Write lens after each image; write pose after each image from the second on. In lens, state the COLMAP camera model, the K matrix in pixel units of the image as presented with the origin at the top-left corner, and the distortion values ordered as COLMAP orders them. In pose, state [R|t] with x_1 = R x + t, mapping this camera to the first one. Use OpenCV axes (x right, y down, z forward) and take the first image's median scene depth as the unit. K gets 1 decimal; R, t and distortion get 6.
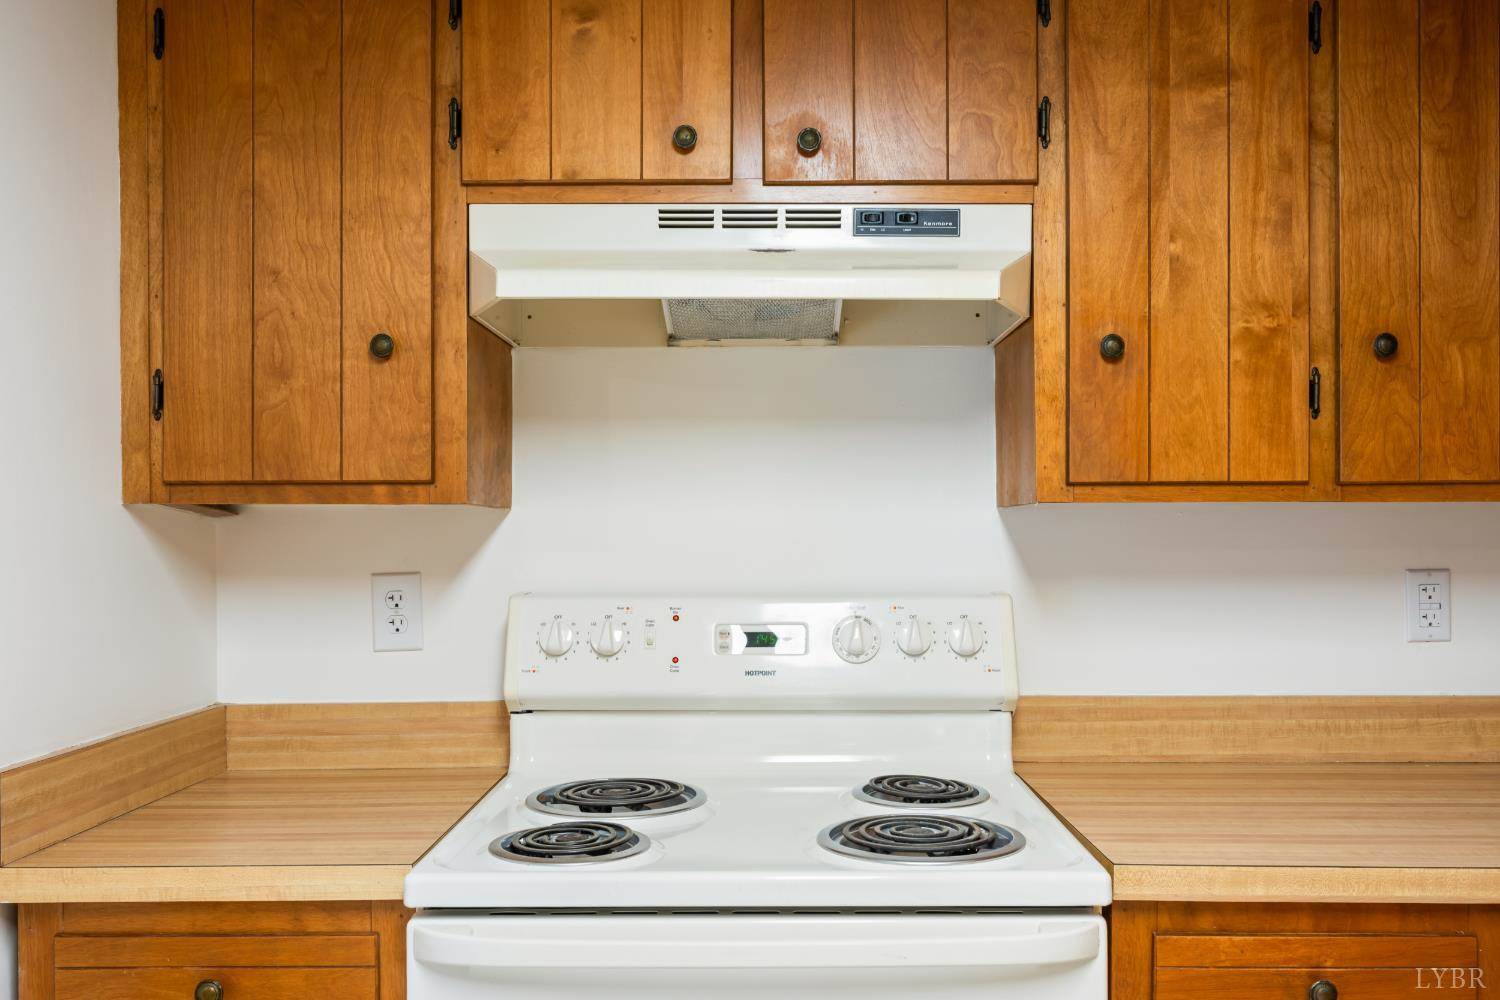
lens RADIAL K [[1321.1, 0, 751.4], [0, 1321.1, 538.6], [0, 0, 1]] dist [-0.015614, -0.002751]
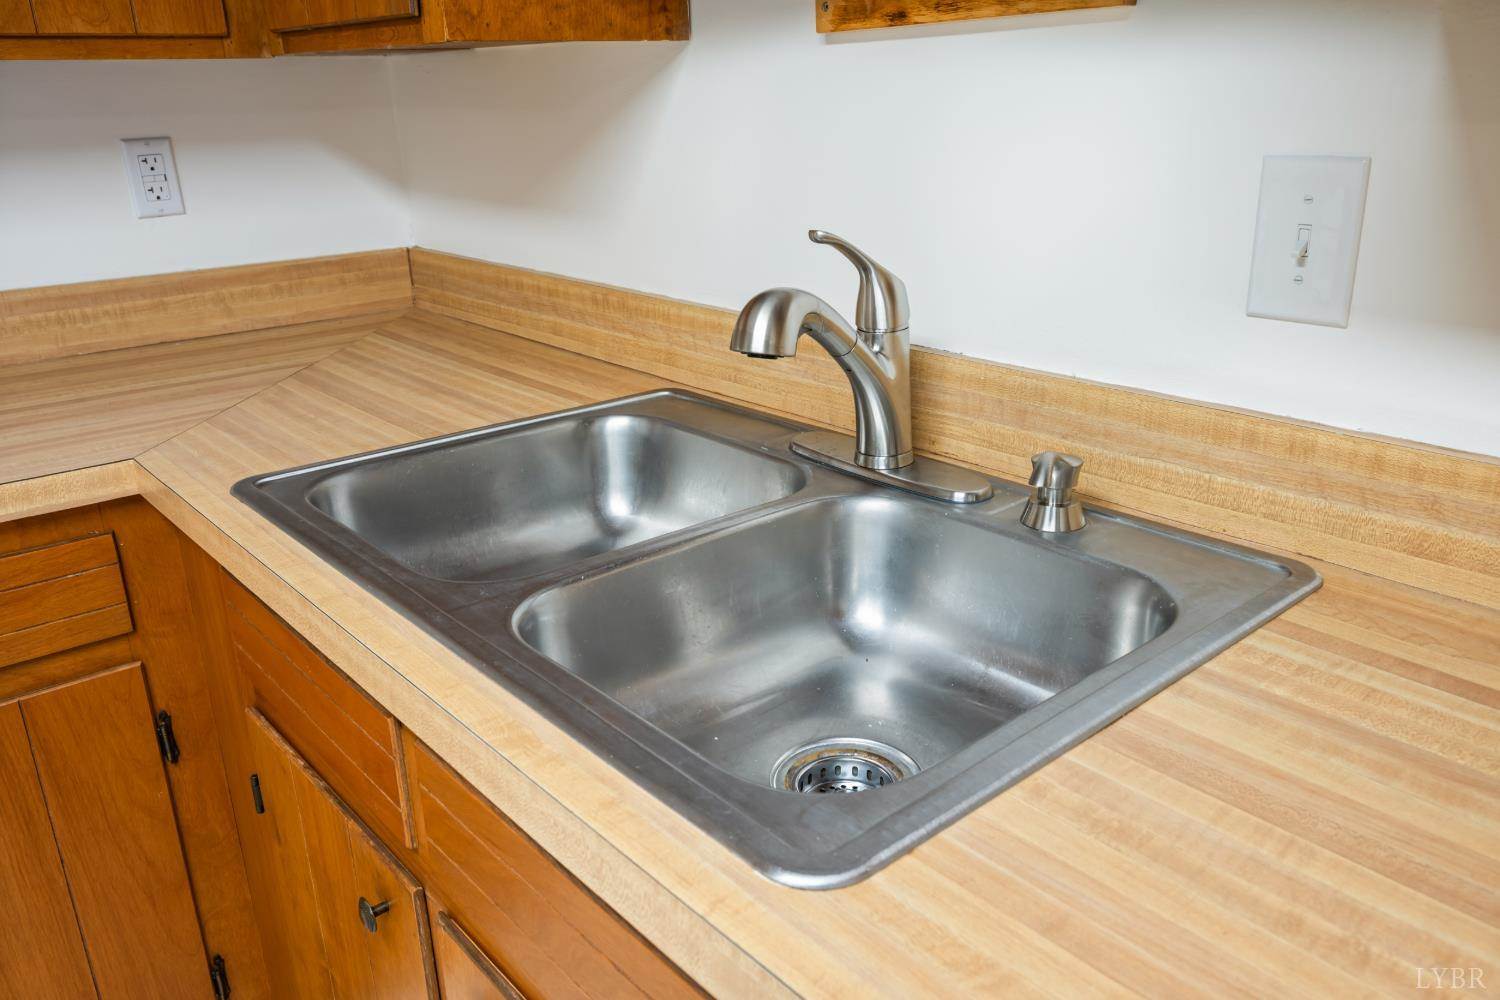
lens RADIAL K [[1148.0, 0, 758.2], [0, 1148.0, 489.4], [0, 0, 1]] dist [0.011756, 0.001878]
pose [[0.750919, -0.236214, 0.616704, 0.324150], [0.032300, 0.945861, 0.322960, 0.010086], [-0.659604, -0.222597, 0.717895, 0.064356]]
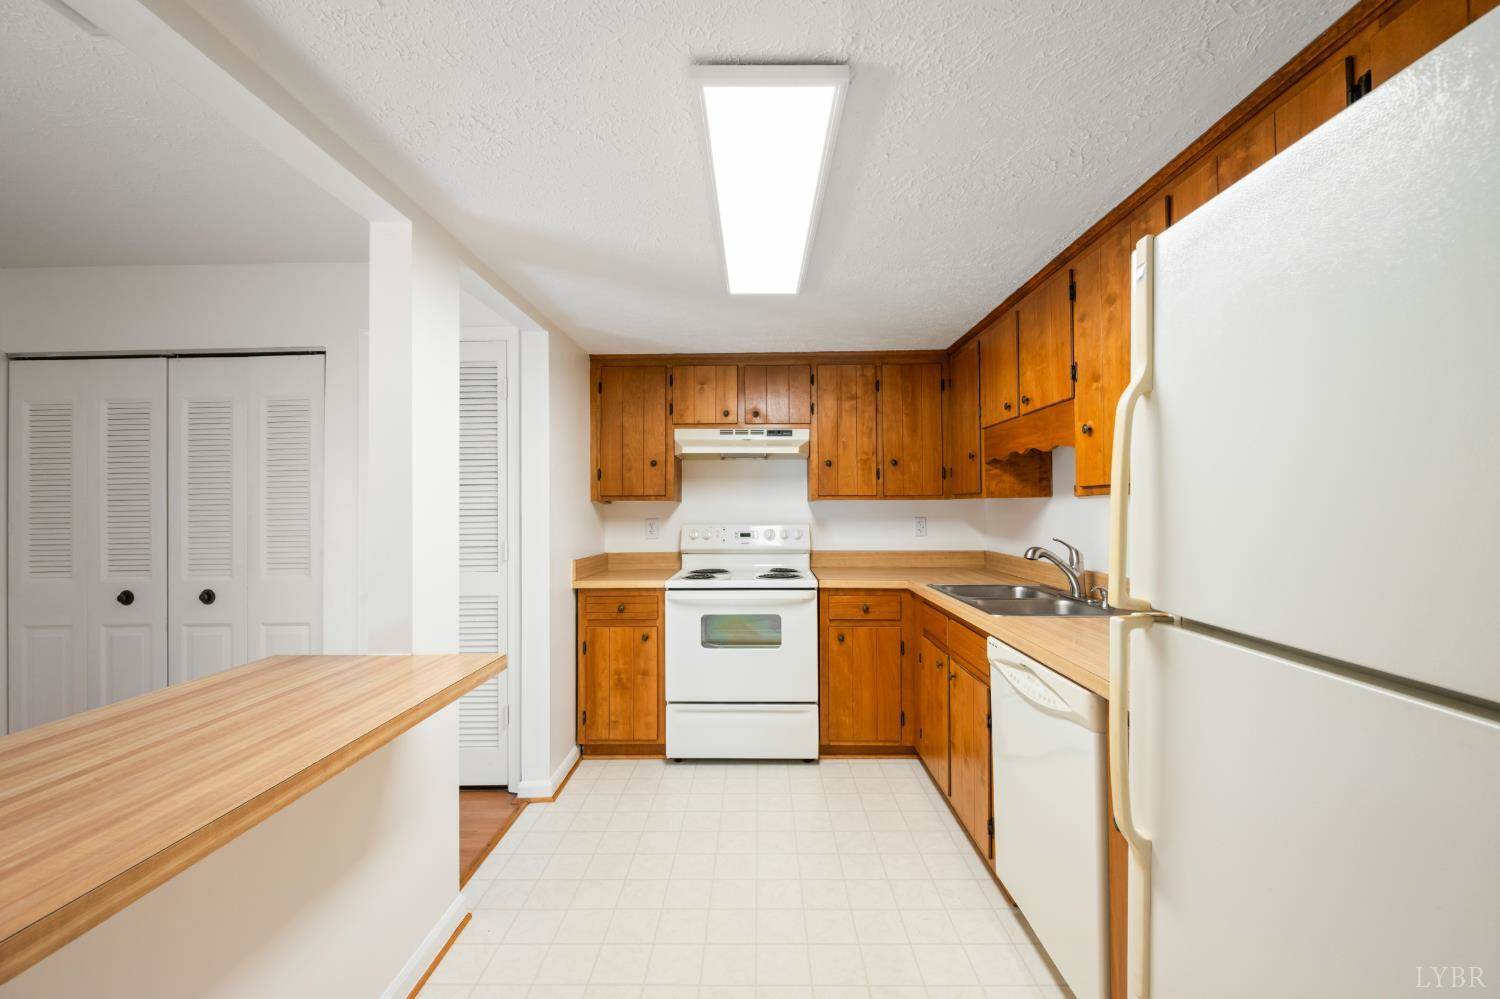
lens RADIAL K [[597.7, 0, 761.1], [0, 597.7, 500.5], [0, 0, 1]] dist [-0.000904, 0.000010]
pose [[0.999999, -0.001107, -0.000134, 0.059805], [0.001104, 0.999678, -0.025338, 0.021121], [0.000162, 0.025338, 0.999679, -0.879539]]
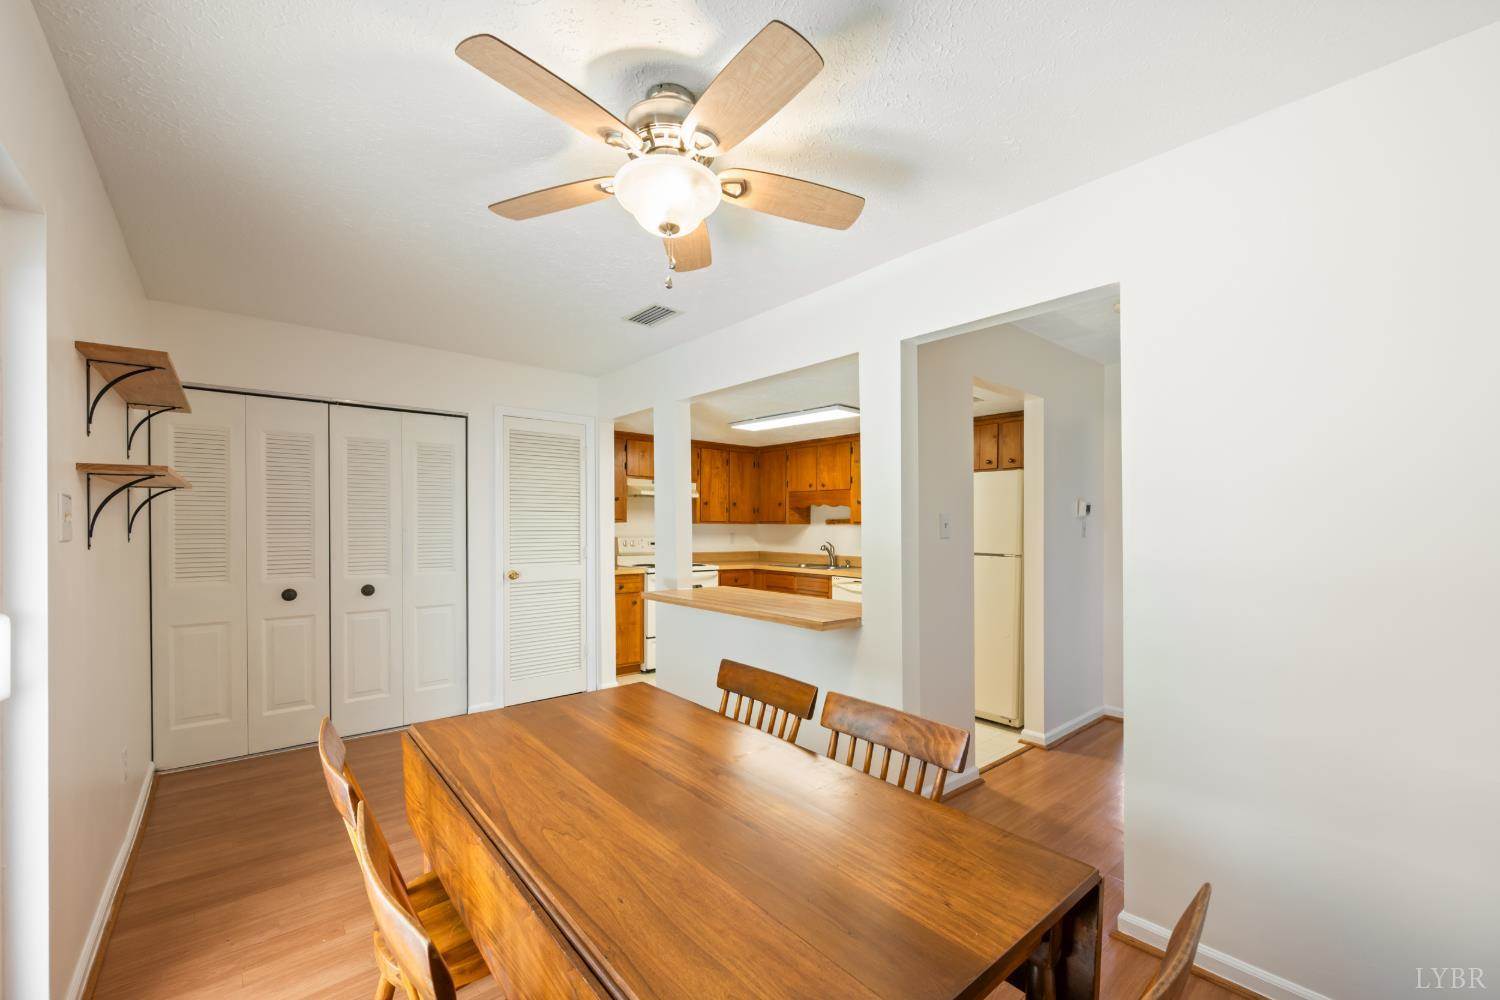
lens RADIAL K [[597.7, 0, 770.6], [0, 597.7, 531.7], [0, 0, 1]] dist [-0.000904, 0.000010]
pose [[0.744010, 0.005478, 0.668146, -1.721891], [-0.000242, 0.999969, -0.007930, 0.045255], [-0.668168, 0.005739, 0.743988, -1.778293]]
